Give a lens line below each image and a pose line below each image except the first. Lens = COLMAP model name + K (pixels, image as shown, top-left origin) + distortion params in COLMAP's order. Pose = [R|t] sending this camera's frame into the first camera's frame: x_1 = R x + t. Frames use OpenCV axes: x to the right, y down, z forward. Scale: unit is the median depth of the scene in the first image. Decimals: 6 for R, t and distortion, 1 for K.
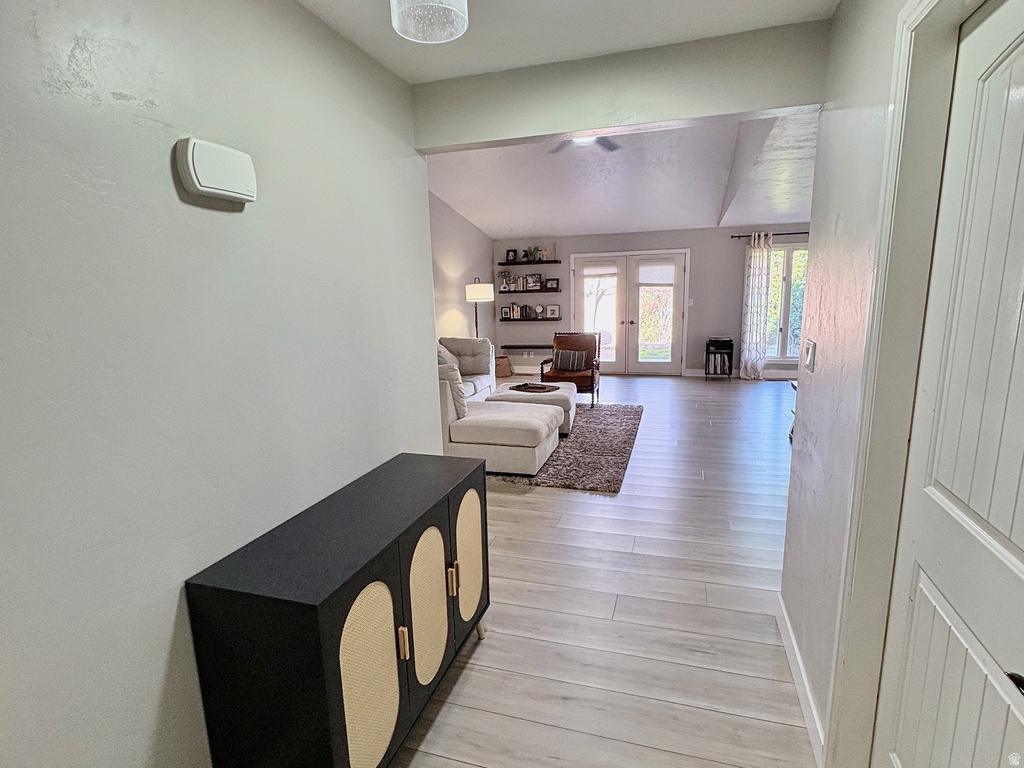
lens RADIAL K [[539.4, 0, 512.0], [0, 539.4, 384.0], [0, 0, 1]] dist [0.000272, -0.000097]
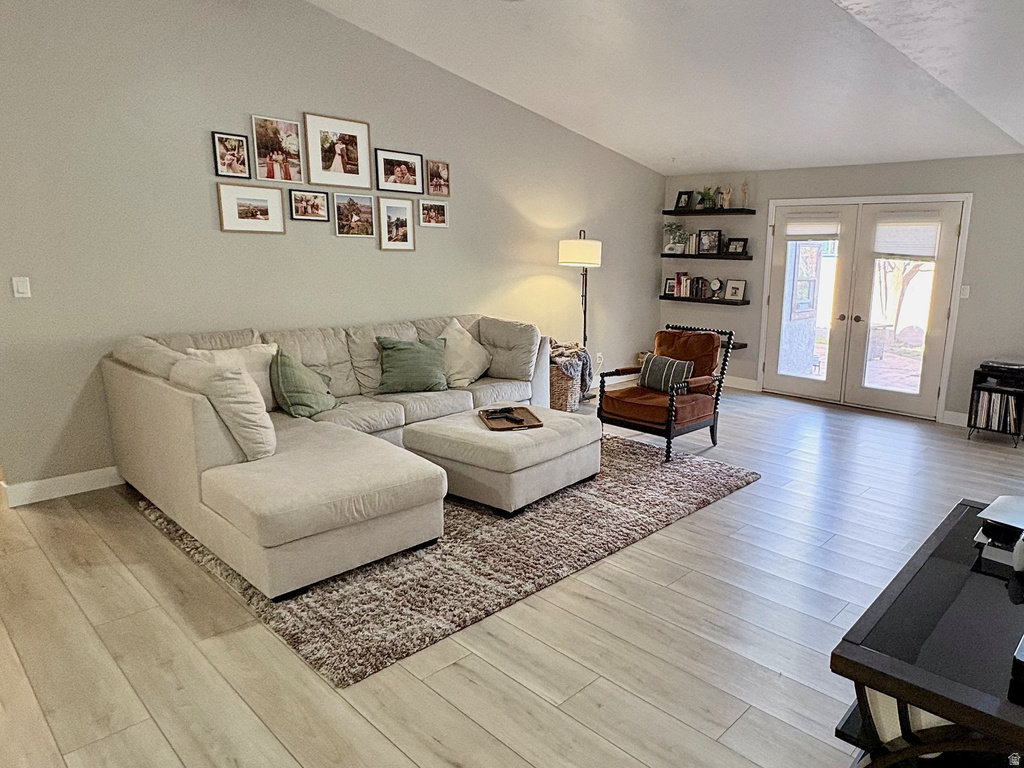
lens RADIAL K [[688.4, 0, 512.0], [0, 688.4, 384.0], [0, 0, 1]] dist [-0.001975, -0.000760]
pose [[0.918069, 0.125922, -0.375888, 0.158221], [-0.117714, 0.992035, 0.044826, -0.031163], [0.378539, 0.003094, 0.925580, 0.155666]]
